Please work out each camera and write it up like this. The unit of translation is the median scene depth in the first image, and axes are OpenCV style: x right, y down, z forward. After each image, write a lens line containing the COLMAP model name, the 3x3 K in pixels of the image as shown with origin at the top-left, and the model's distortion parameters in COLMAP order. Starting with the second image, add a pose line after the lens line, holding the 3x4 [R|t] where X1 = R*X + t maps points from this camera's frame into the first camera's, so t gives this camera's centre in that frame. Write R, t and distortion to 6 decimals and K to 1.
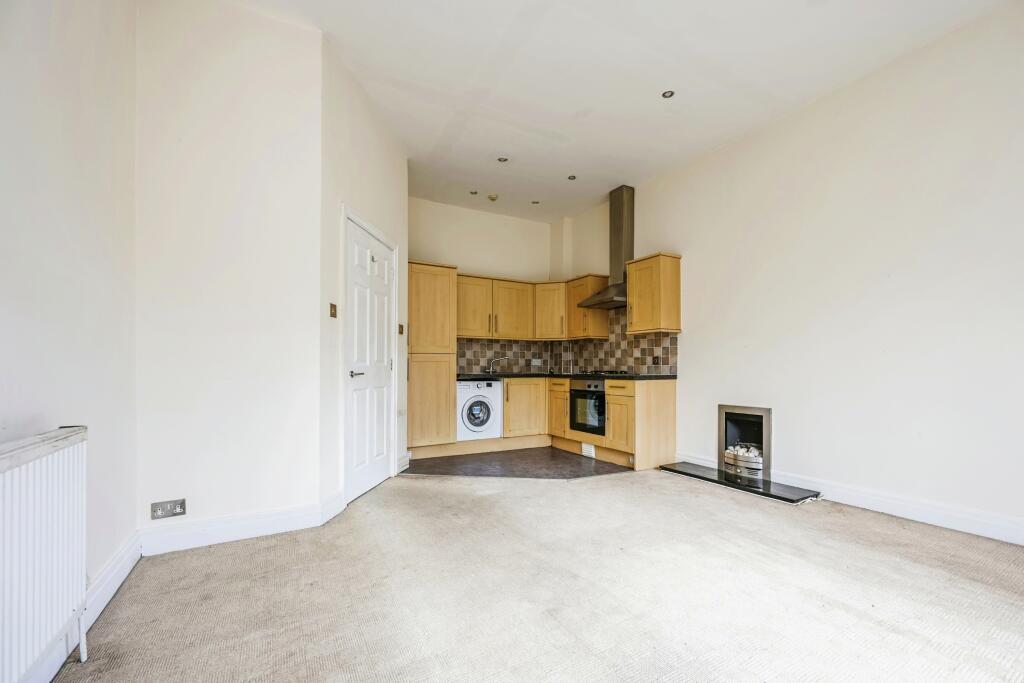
lens RADIAL K [[417.1, 0, 510.4], [0, 417.1, 379.9], [0, 0, 1]] dist [0.000484, 0.000431]
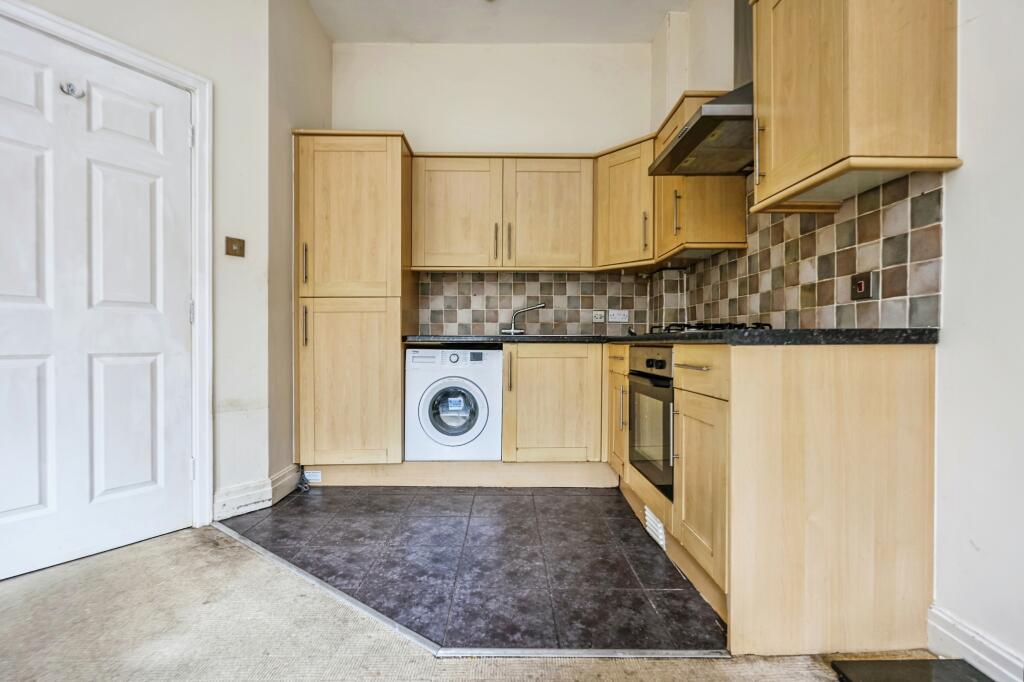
lens RADIAL K [[441.2, 0, 530.2], [0, 441.2, 354.4], [0, 0, 1]] dist [-0.000691, -0.000049]
pose [[0.880507, 0.011885, -0.473885, 0.267172], [-0.012685, 0.999918, 0.001509, 0.007218], [0.473864, 0.004683, 0.880586, 0.548861]]
